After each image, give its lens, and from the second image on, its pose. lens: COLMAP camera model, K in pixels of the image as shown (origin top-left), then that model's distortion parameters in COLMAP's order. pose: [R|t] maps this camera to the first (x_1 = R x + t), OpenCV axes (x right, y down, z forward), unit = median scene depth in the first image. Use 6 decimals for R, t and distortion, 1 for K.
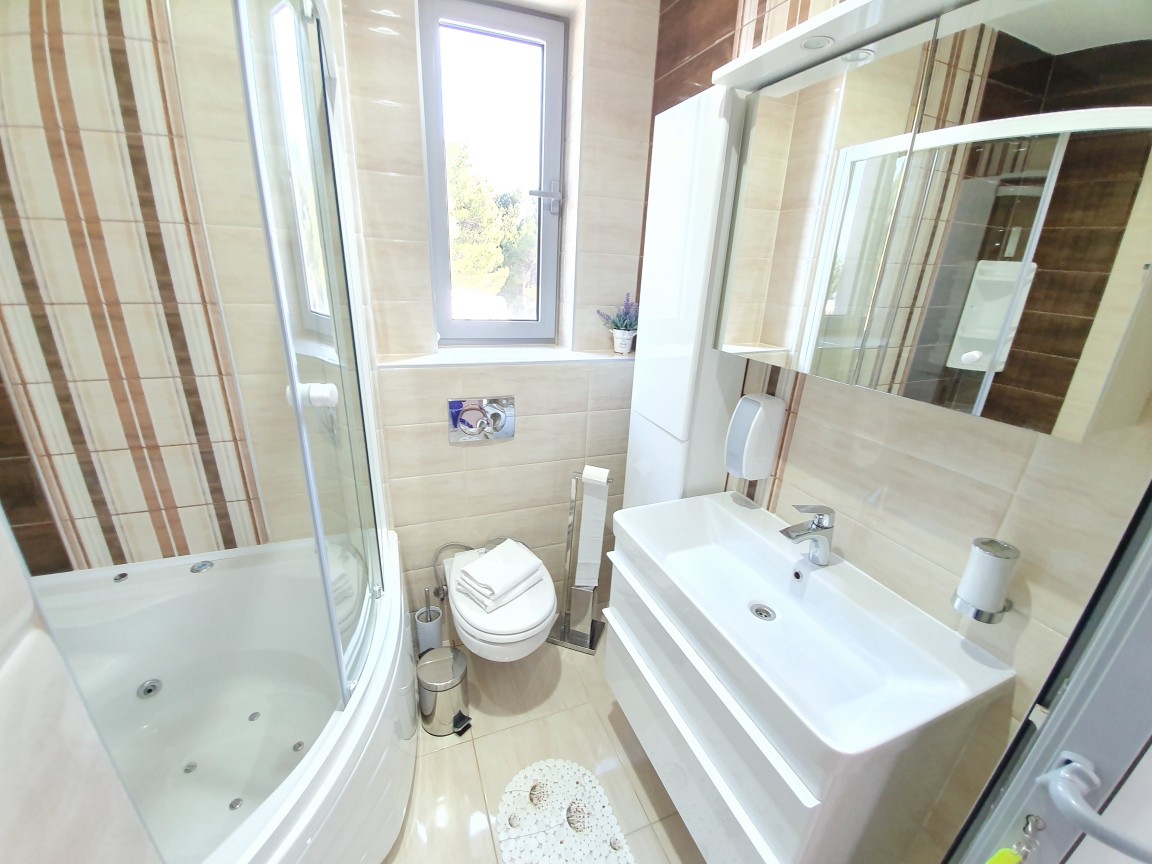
lens RADIAL K [[463.9, 0, 572.9], [0, 463.9, 436.7], [0, 0, 1]] dist [-0.007866, -0.007194]
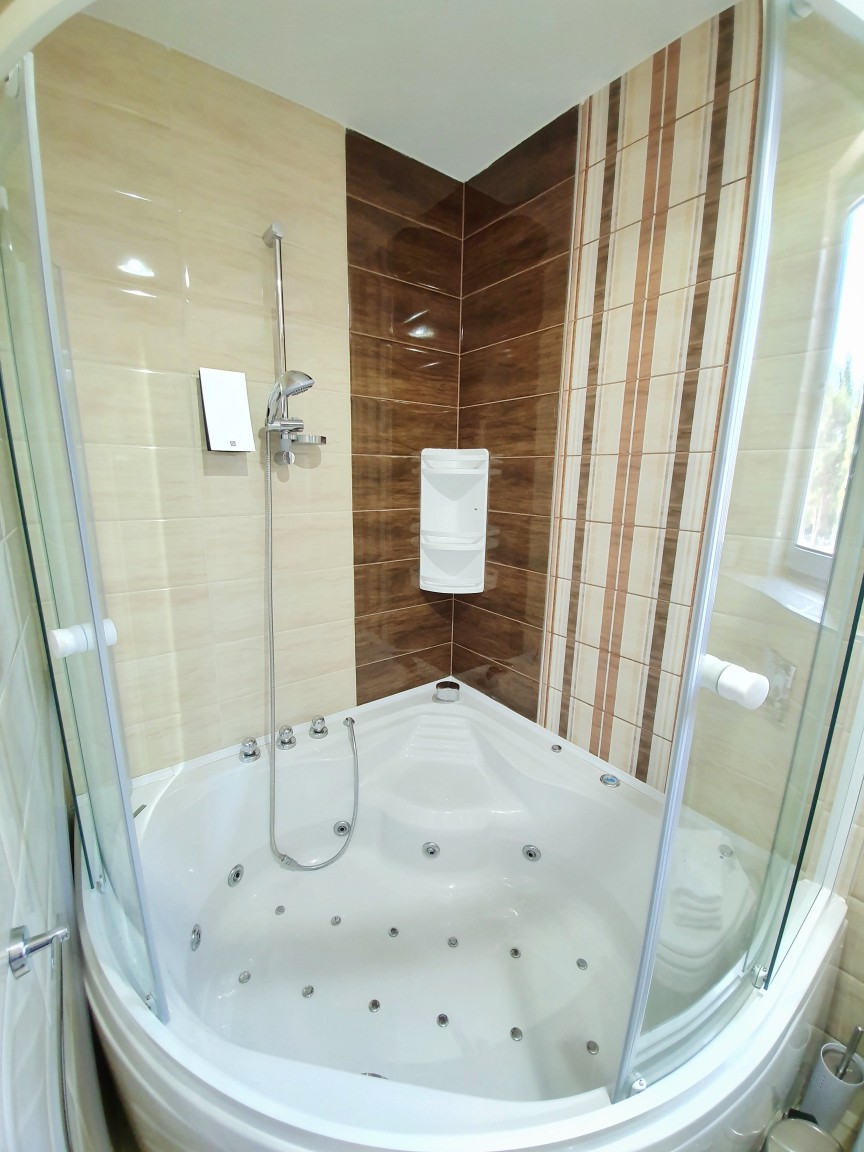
lens RADIAL K [[463.9, 0, 427.2], [0, 463.9, 576.6], [0, 0, 1]] dist [-0.007866, -0.007194]
pose [[0.275138, 0.171336, -0.946014, -0.043865], [-0.338233, 0.938337, 0.071574, -0.075366], [0.899943, 0.300280, 0.316124, 0.203741]]
